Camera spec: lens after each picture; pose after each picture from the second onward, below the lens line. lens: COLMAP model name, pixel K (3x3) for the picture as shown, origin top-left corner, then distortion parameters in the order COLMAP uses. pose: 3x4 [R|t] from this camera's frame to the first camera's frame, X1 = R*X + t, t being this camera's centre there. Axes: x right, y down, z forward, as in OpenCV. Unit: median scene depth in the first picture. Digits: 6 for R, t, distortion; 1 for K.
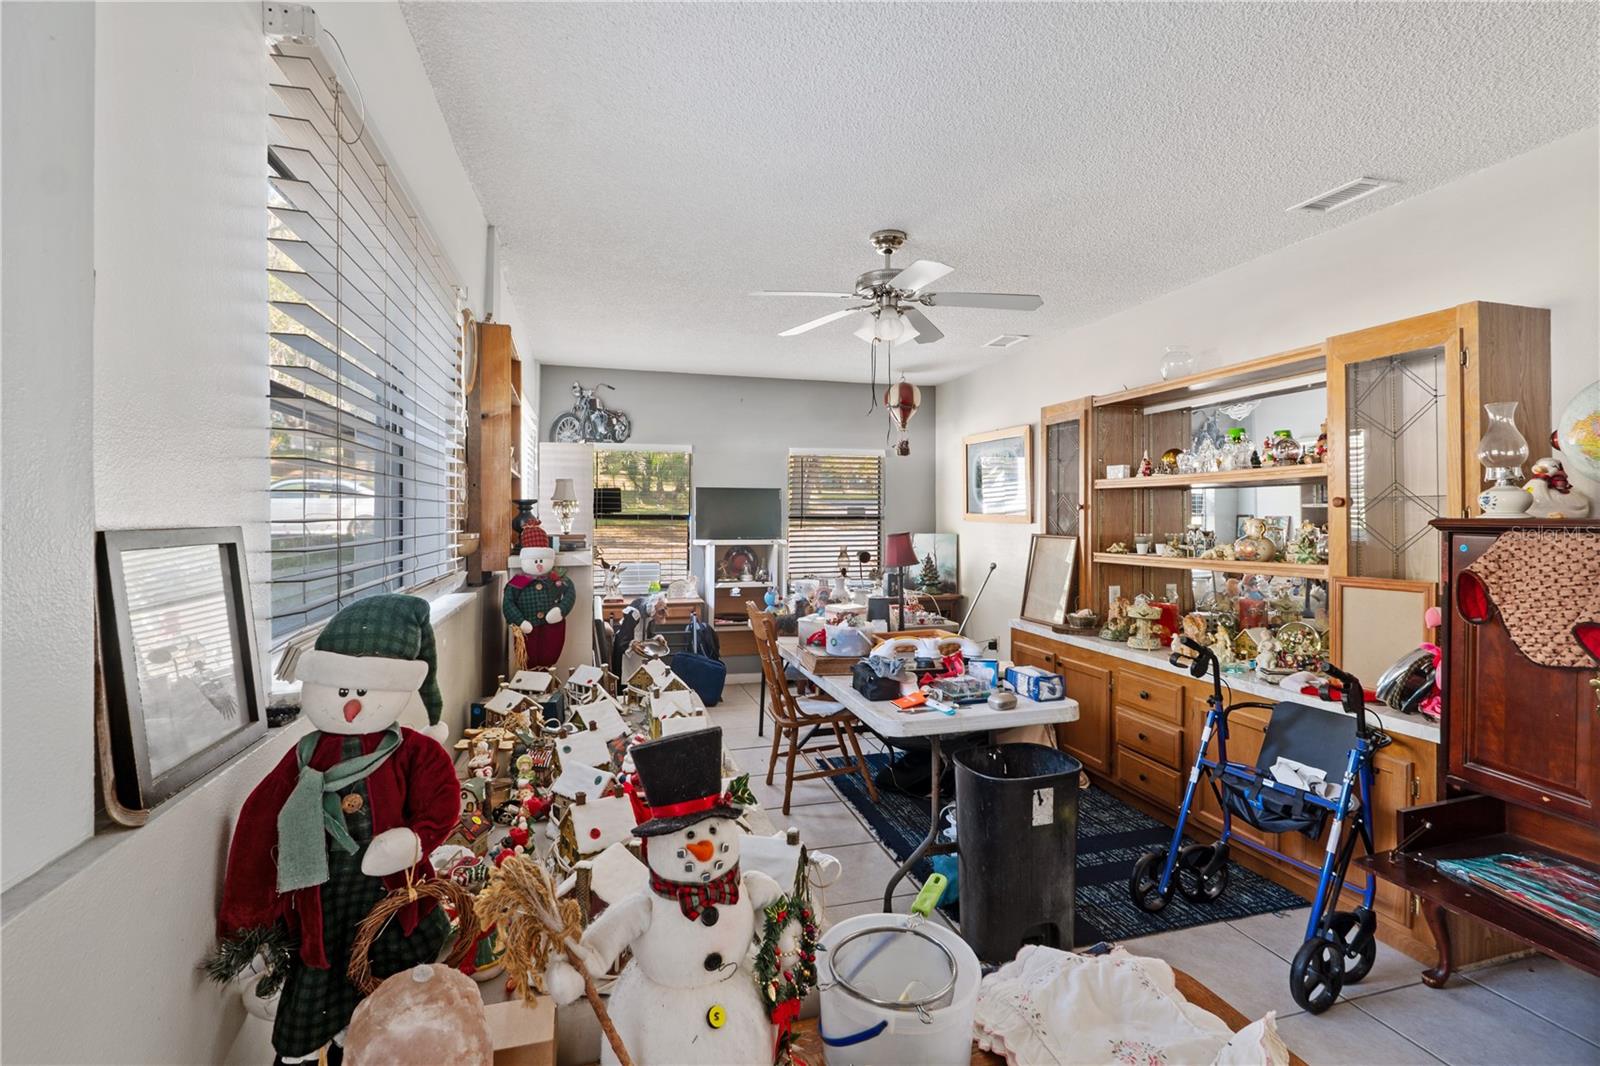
lens RADIAL K [[727.4, 0, 809.3], [0, 727.4, 514.0], [0, 0, 1]] dist [-0.010795, 0.000239]
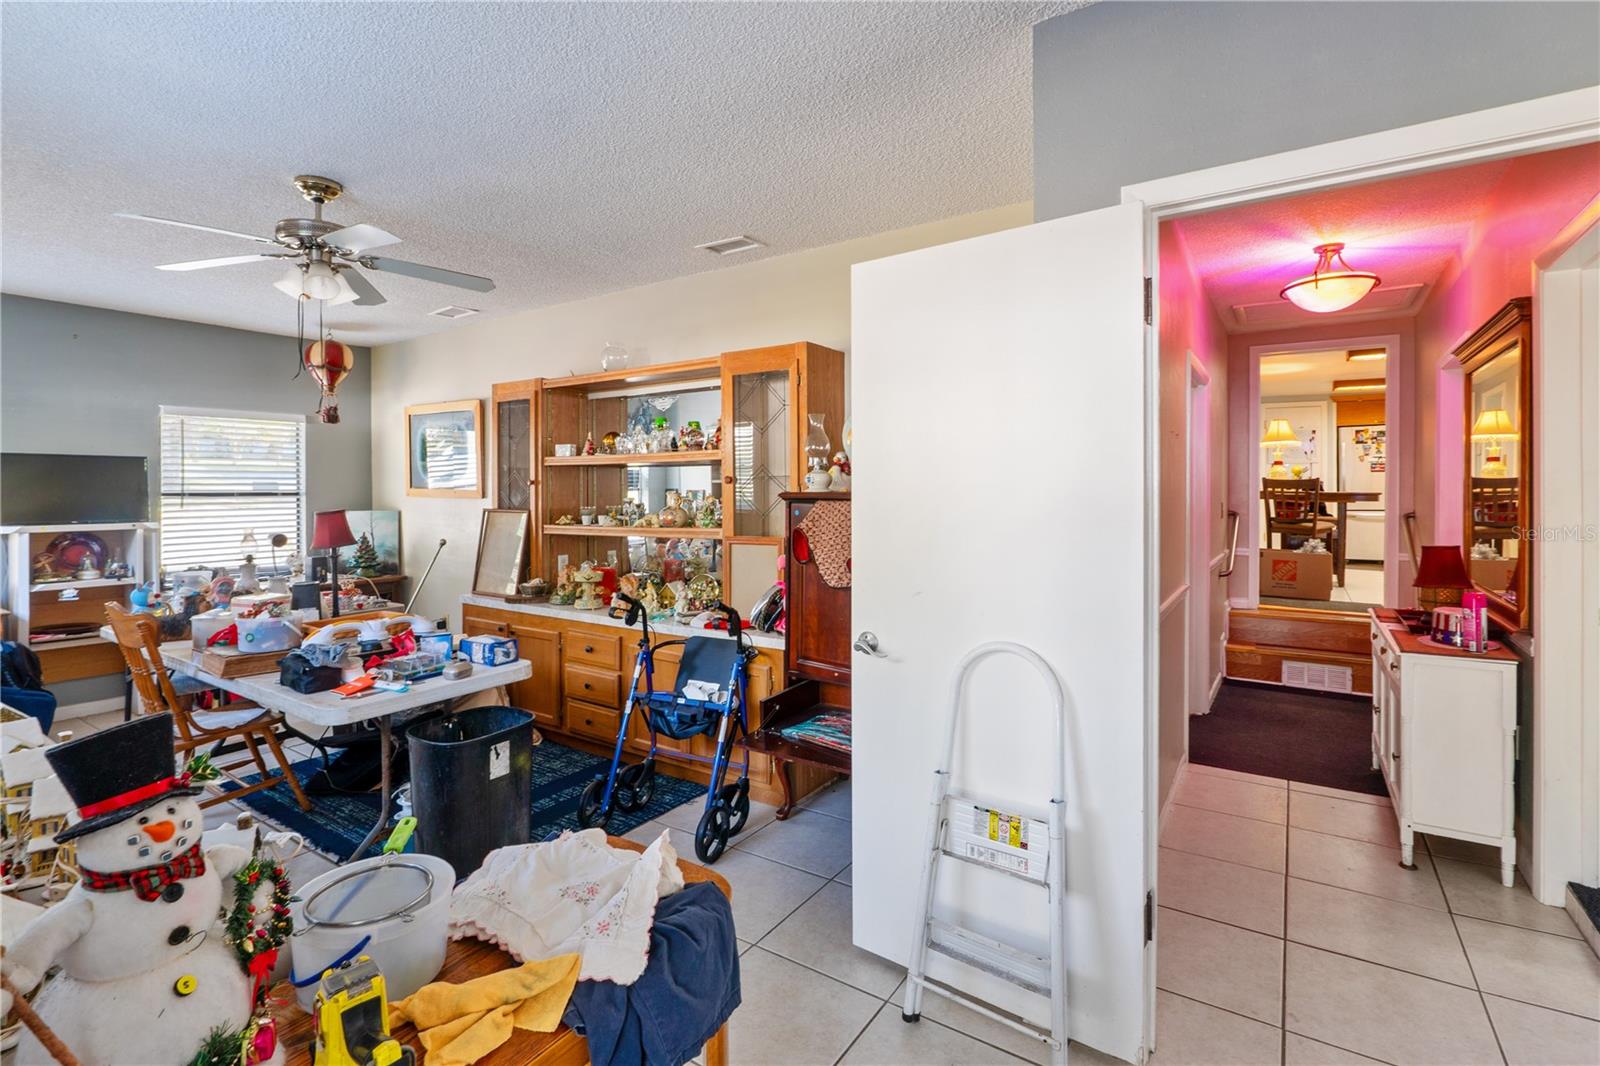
lens RADIAL K [[742.6, 0, 803.3], [0, 742.6, 496.7], [0, 0, 1]] dist [-0.006960, 0.000095]
pose [[0.758657, -0.009407, 0.651422, -0.042402], [0.001447, 0.999918, 0.012755, -0.002908], [-0.651488, -0.008734, 0.758609, -0.109436]]
